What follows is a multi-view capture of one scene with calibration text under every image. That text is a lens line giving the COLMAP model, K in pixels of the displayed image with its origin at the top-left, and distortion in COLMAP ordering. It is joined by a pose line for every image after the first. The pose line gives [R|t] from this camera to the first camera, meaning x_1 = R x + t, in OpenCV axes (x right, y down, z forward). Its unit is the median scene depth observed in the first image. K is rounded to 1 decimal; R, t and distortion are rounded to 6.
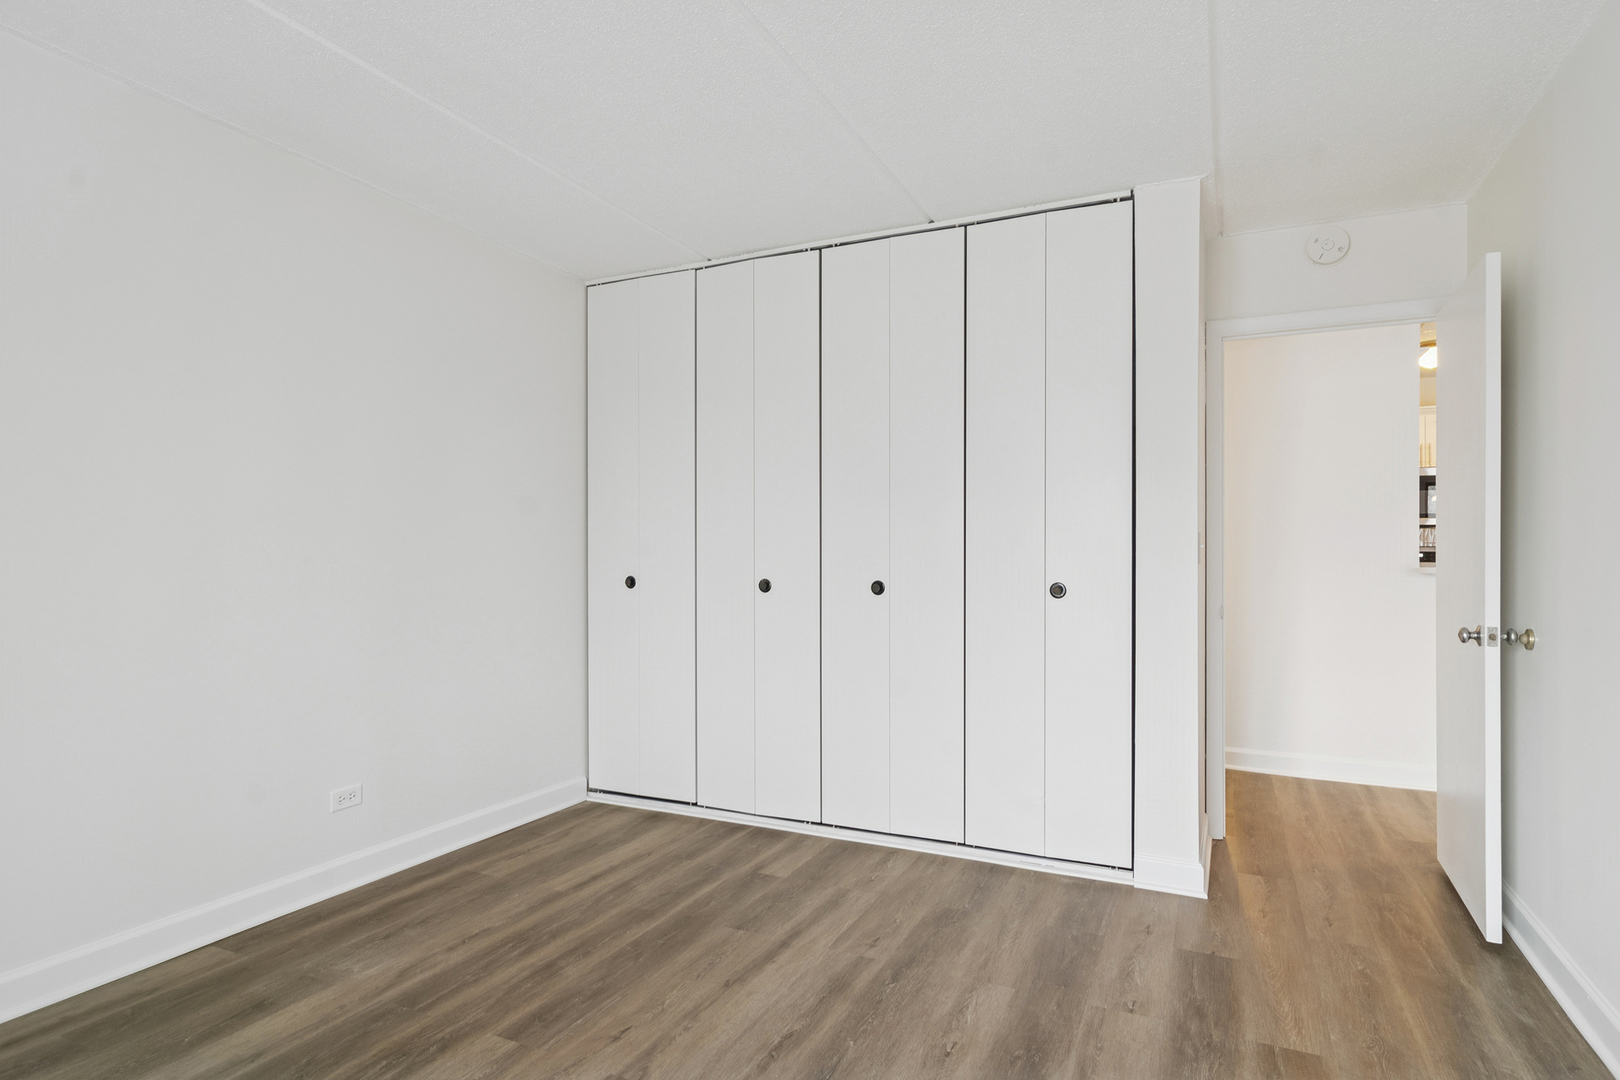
lens RADIAL K [[876.3, 0, 812.0], [0, 876.3, 539.0], [0, 0, 1]] dist [-0.000505, 0.000376]
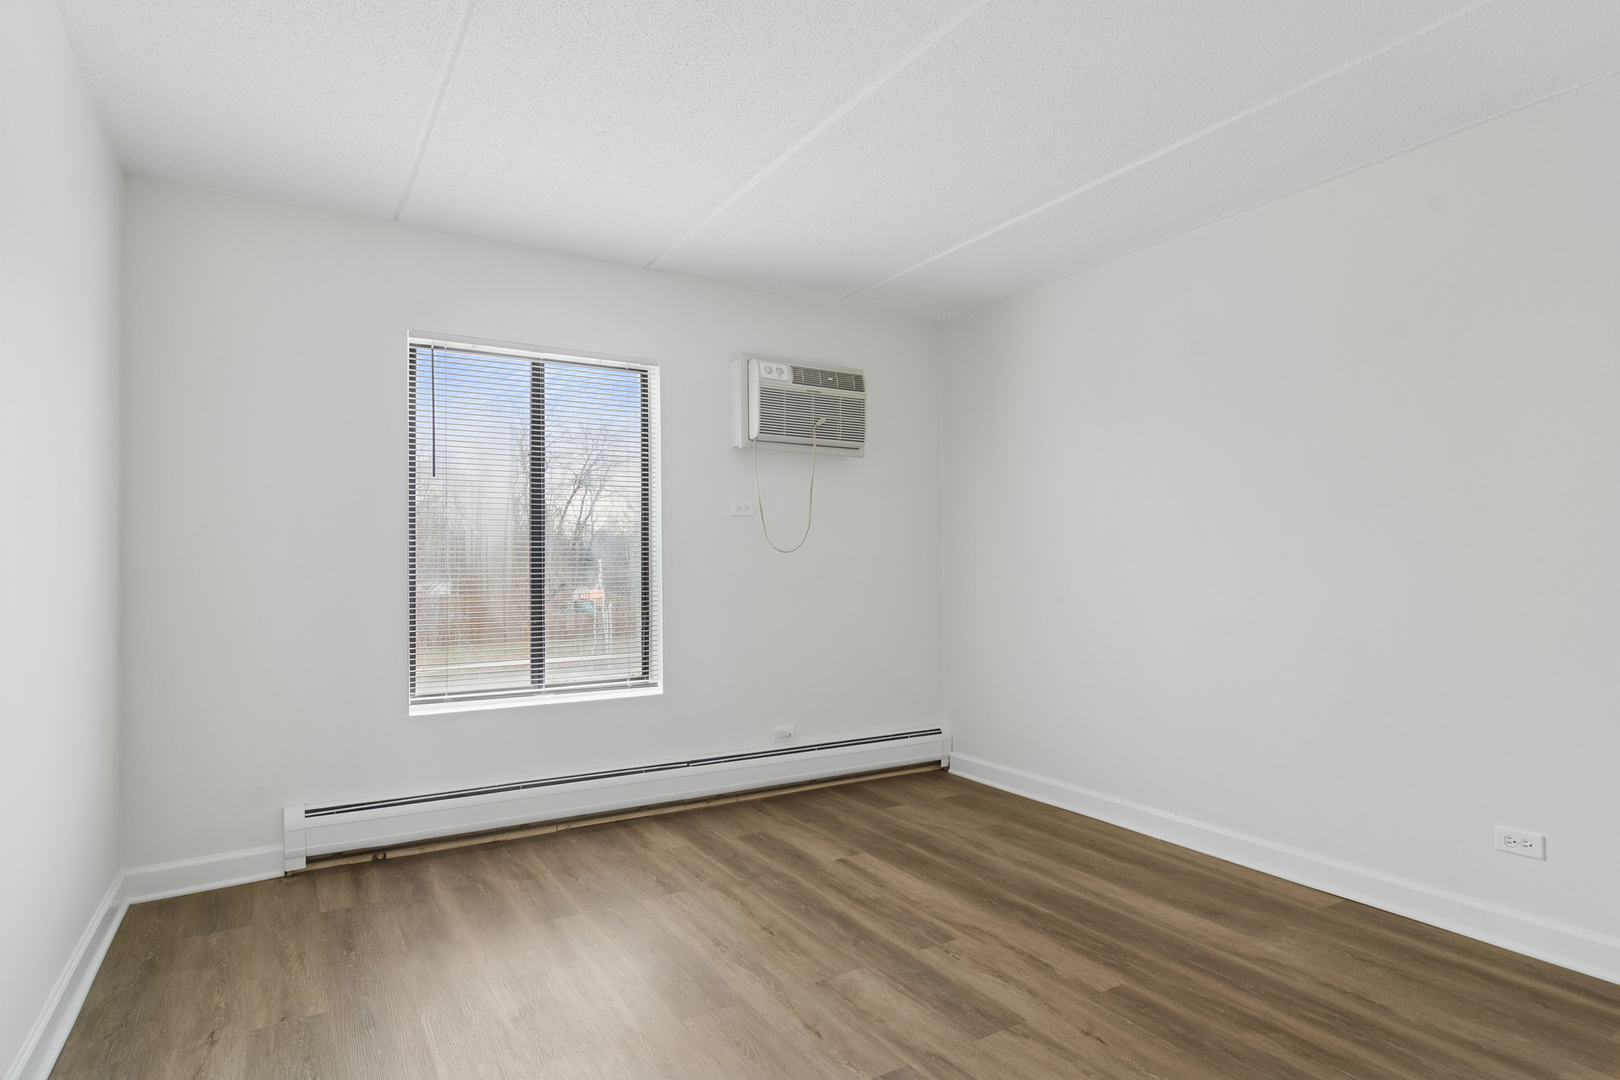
lens RADIAL K [[876.3, 0, 814.4], [0, 876.3, 552.0], [0, 0, 1]] dist [-0.000505, 0.000376]
pose [[-0.550397, -0.004856, -0.834889, 0.700079], [0.022958, 0.999517, -0.020948, 0.018849], [0.834587, -0.030697, -0.550020, 1.136653]]
